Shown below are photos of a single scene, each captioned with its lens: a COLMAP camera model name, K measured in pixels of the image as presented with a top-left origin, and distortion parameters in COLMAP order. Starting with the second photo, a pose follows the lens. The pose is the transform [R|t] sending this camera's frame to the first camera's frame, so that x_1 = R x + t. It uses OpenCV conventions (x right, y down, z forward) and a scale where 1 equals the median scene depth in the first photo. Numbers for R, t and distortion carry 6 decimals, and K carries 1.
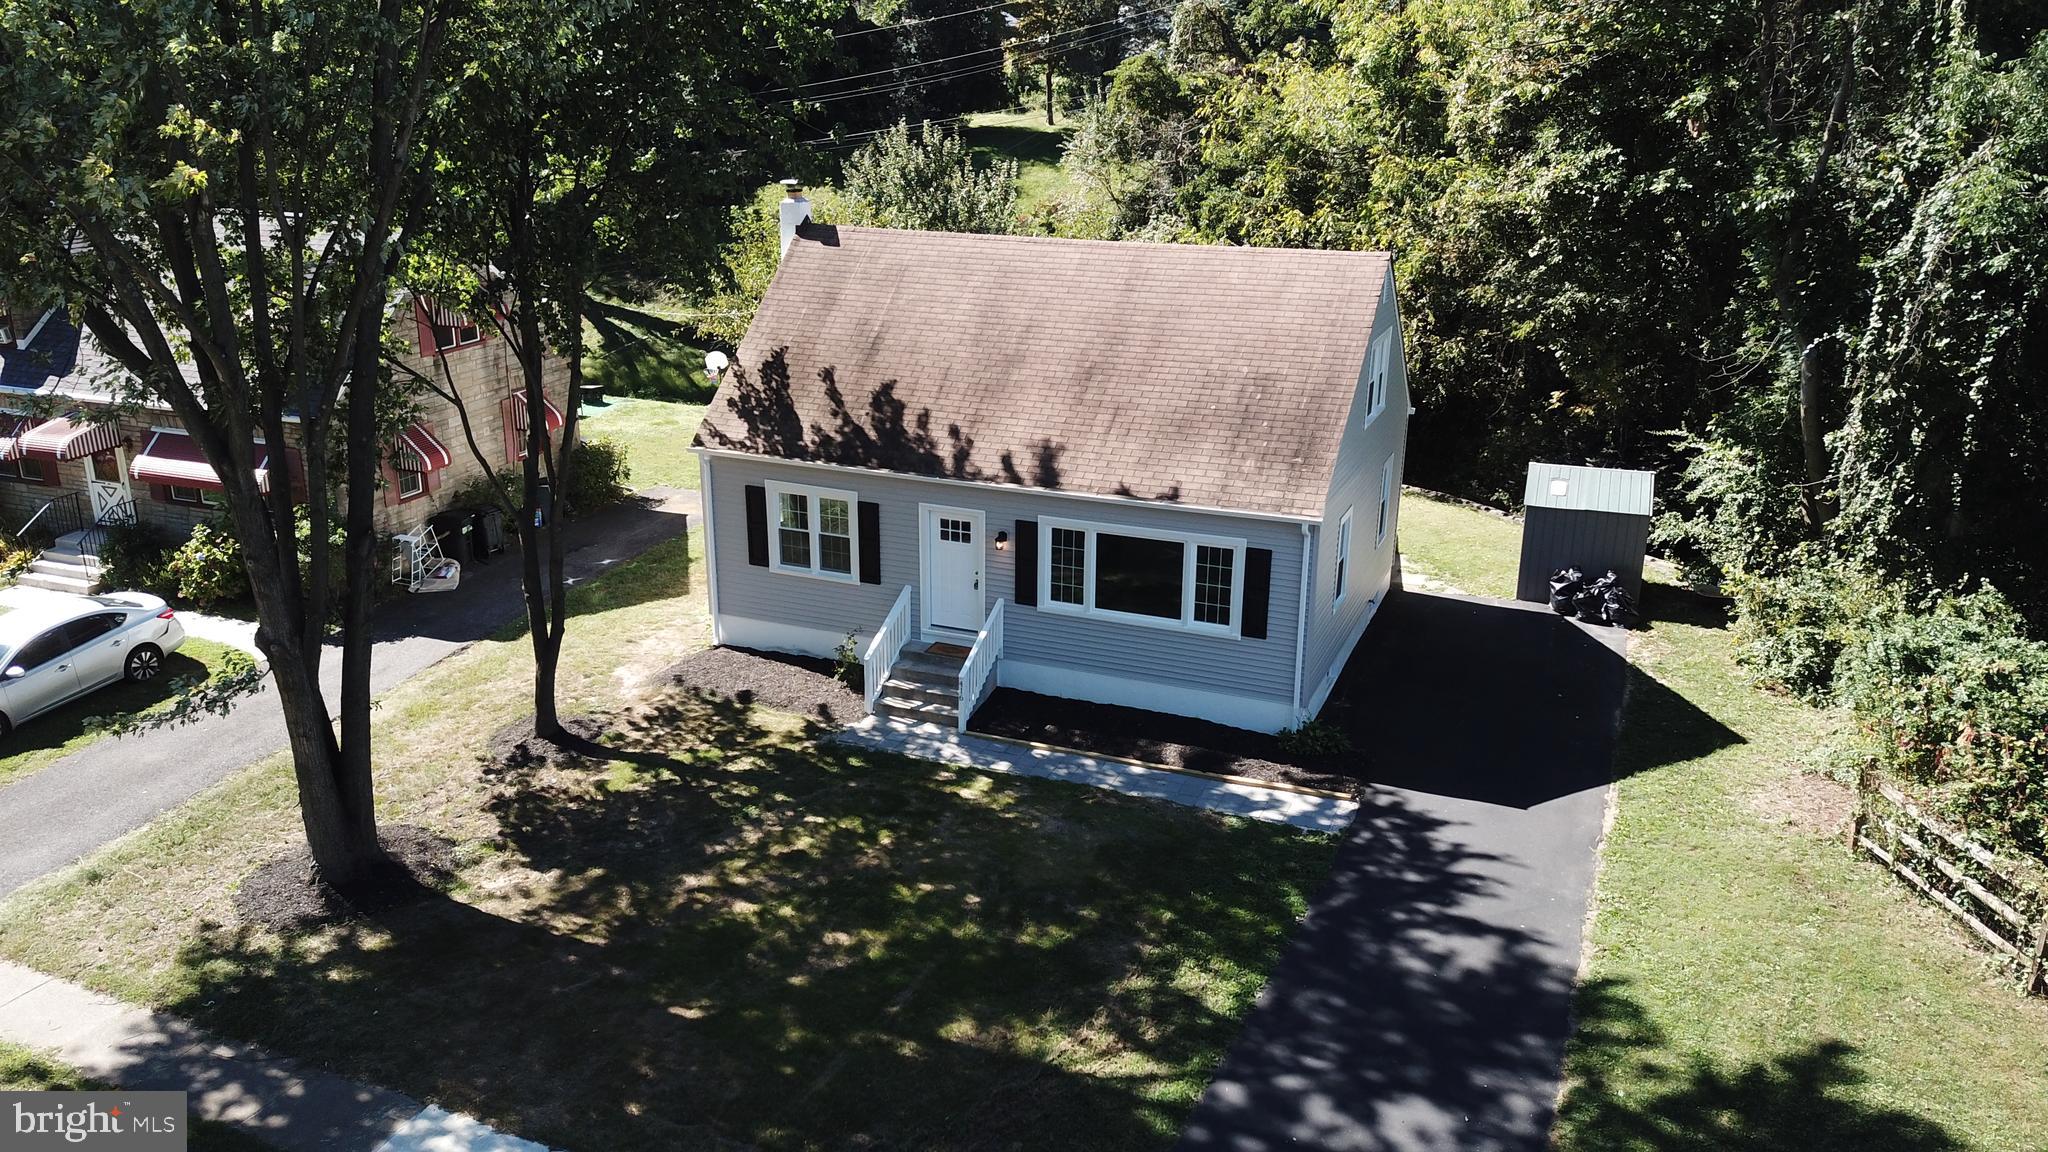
lens RADIAL K [[1544.0, 0, 966.3], [0, 1544.0, 539.8], [0, 0, 1]] dist [-0.005644, -0.002160]
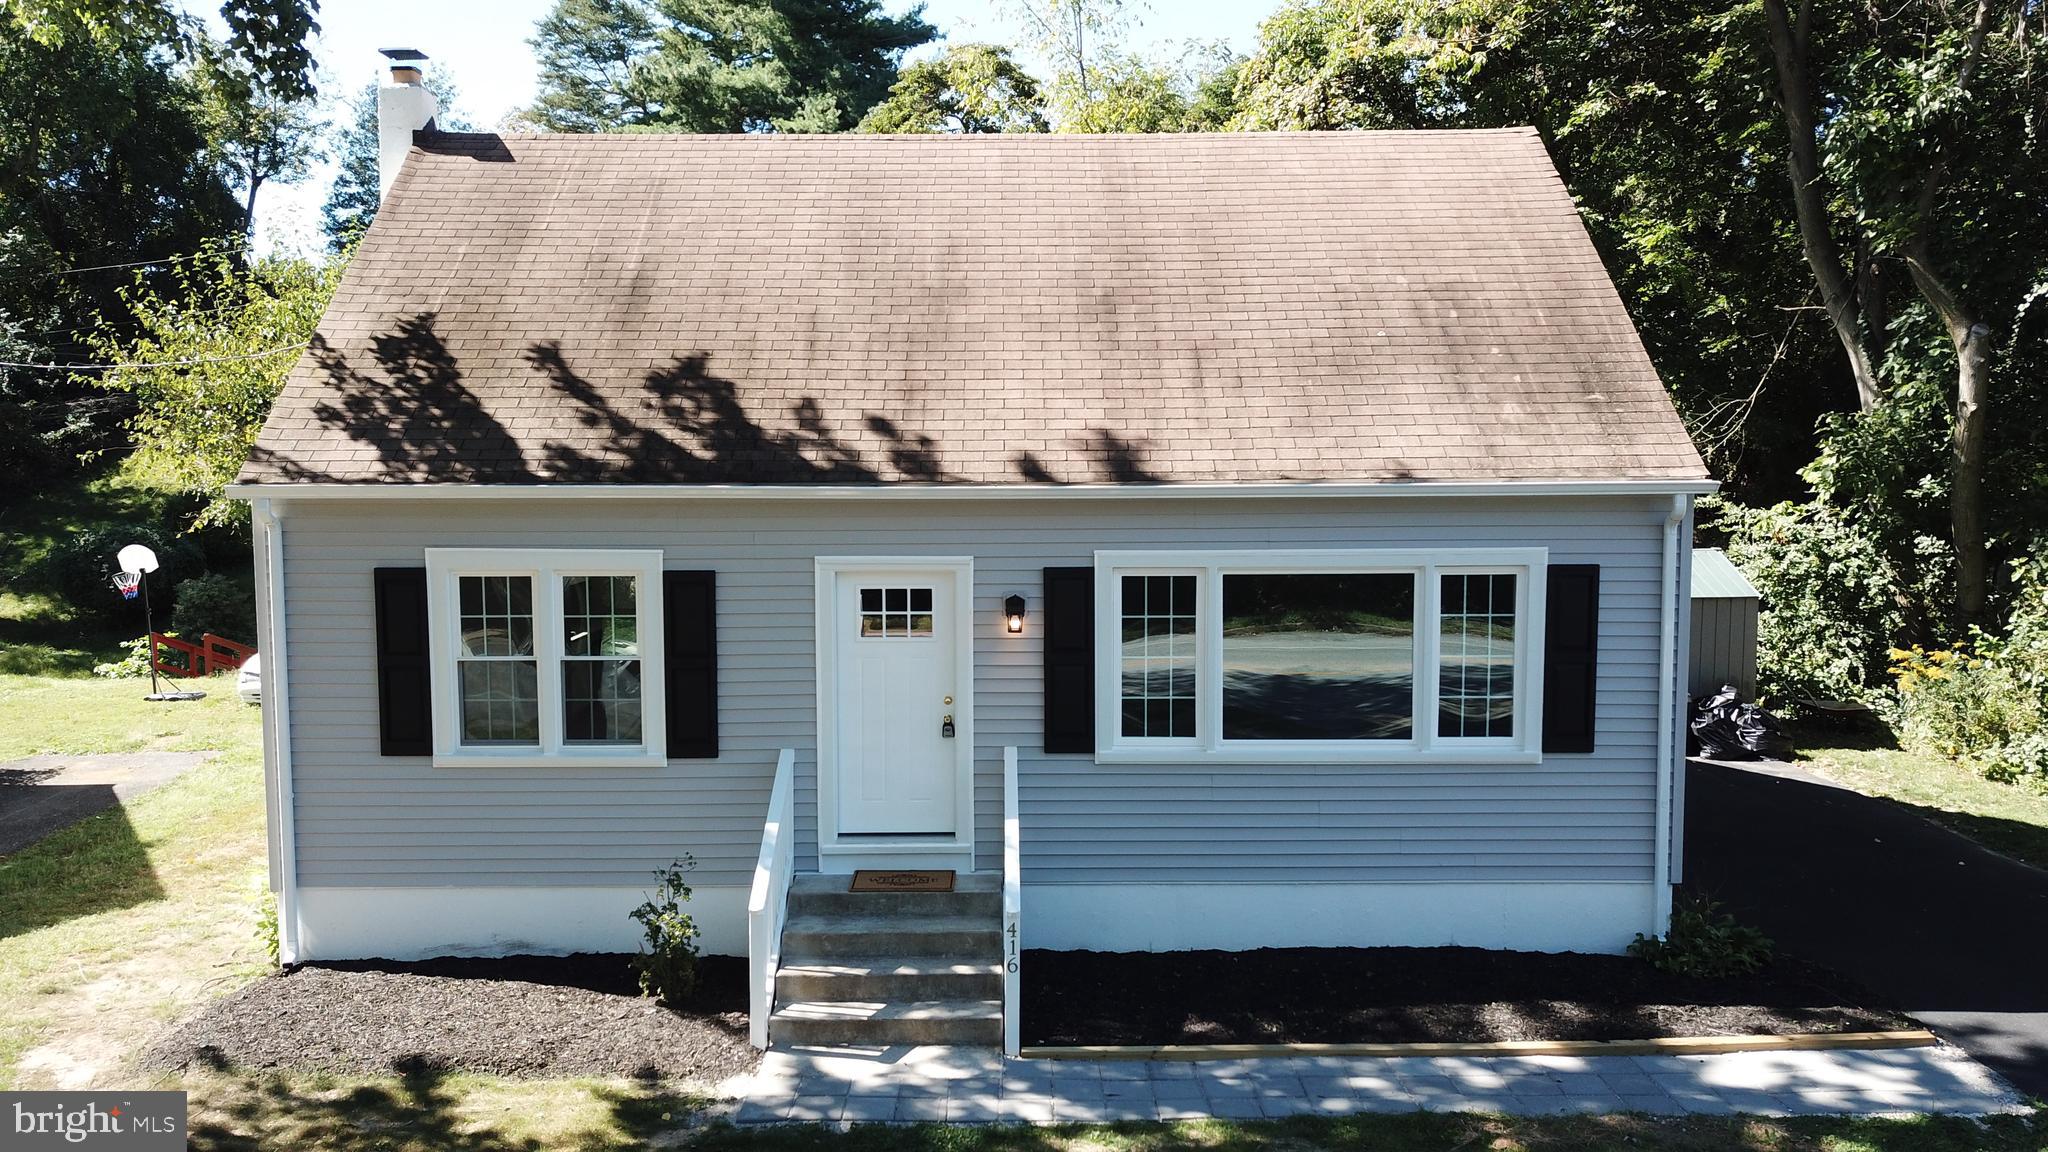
lens RADIAL K [[1544.0, 0, 966.3], [0, 1544.0, 539.8], [0, 0, 1]] dist [-0.005644, -0.002160]
pose [[0.924710, -0.030401, 0.379456, -0.161830], [0.117471, 0.970947, -0.208478, 0.071601], [-0.362093, 0.237357, 0.901416, 0.568924]]
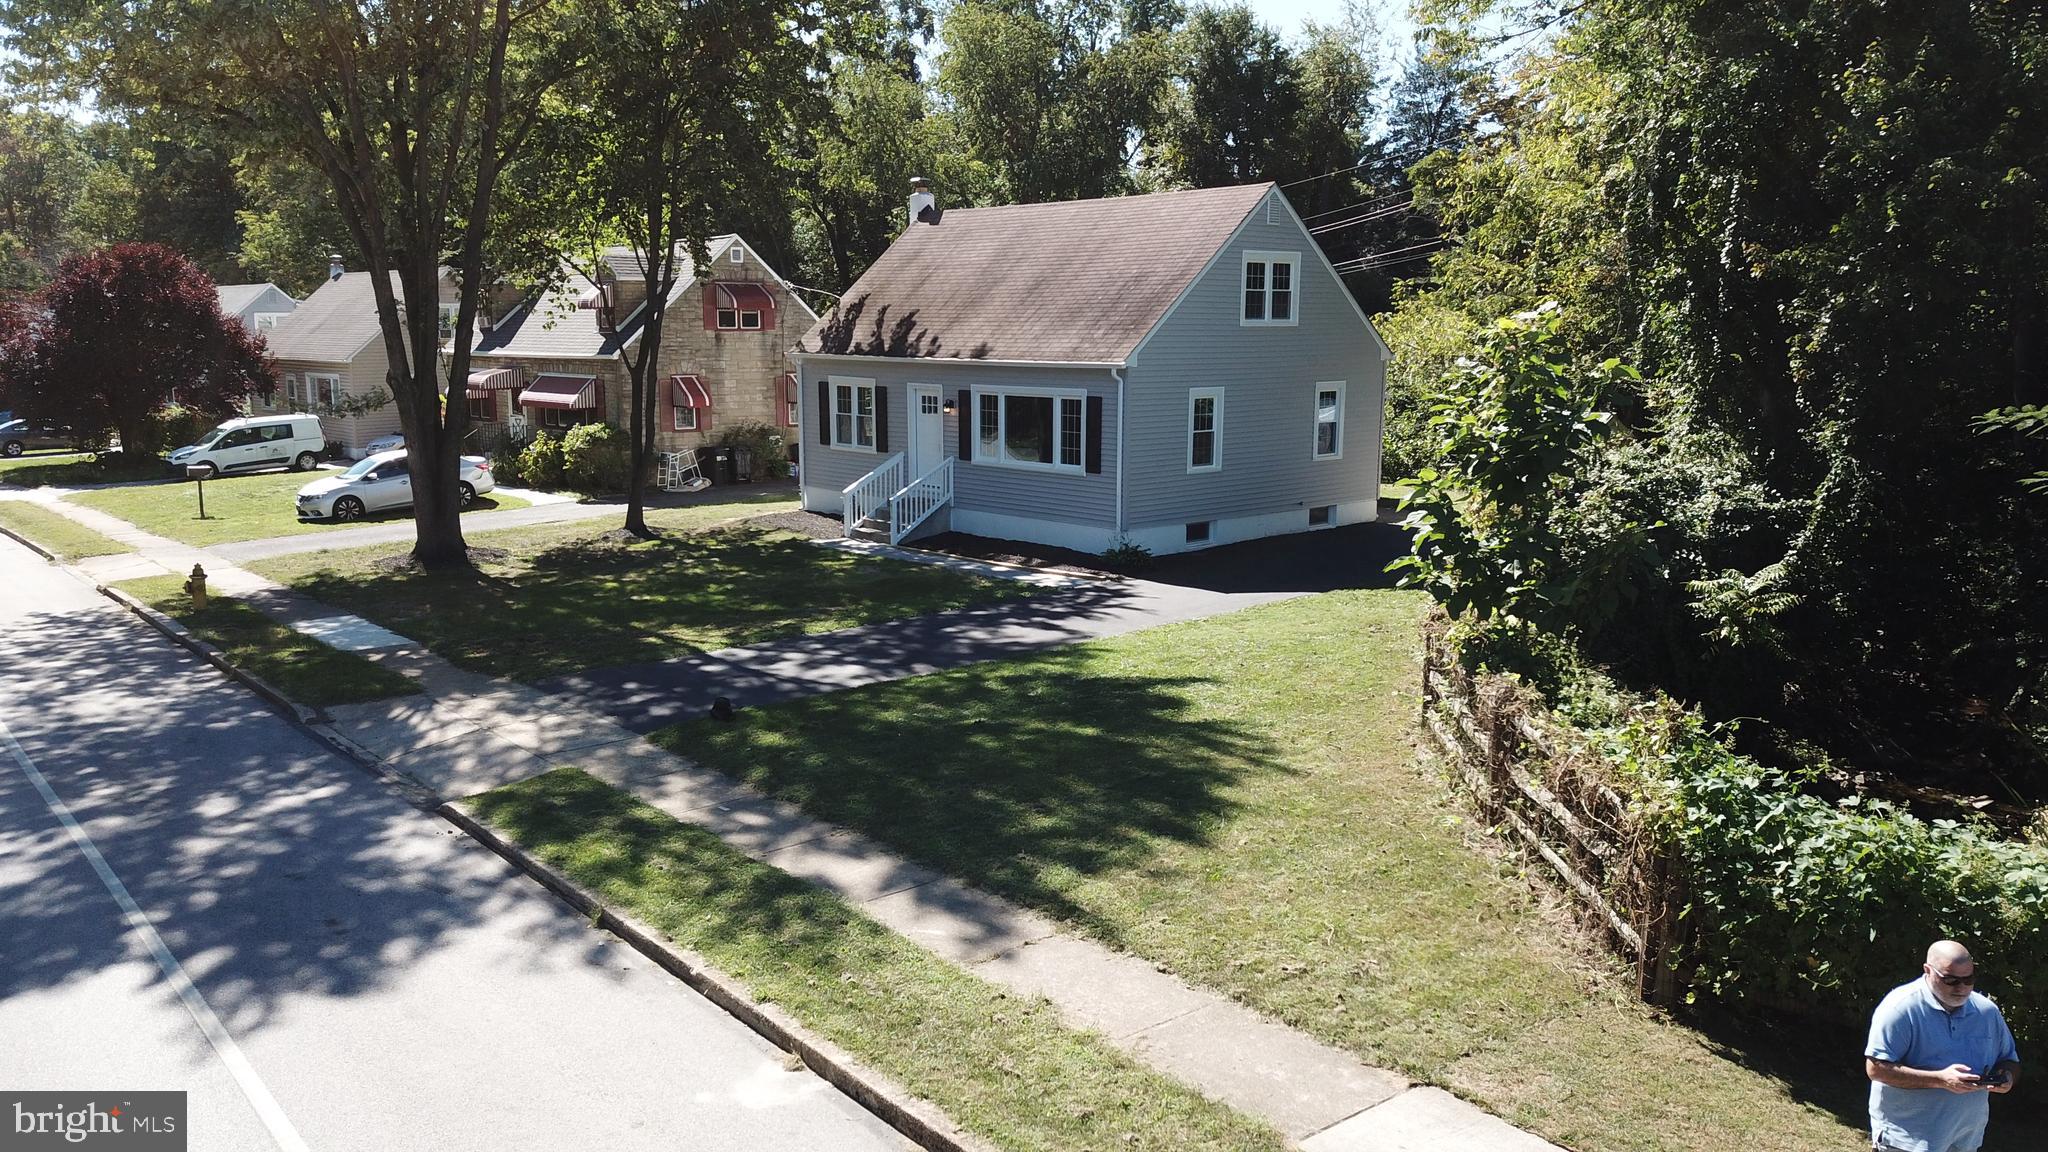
lens RADIAL K [[1544.0, 0, 966.3], [0, 1544.0, 539.8], [0, 0, 1]] dist [-0.005644, -0.002160]
pose [[0.891183, 0.062612, -0.449302, 0.588390], [-0.131519, 0.983552, -0.123805, 0.252540], [0.434160, 0.169425, 0.884760, -0.078497]]
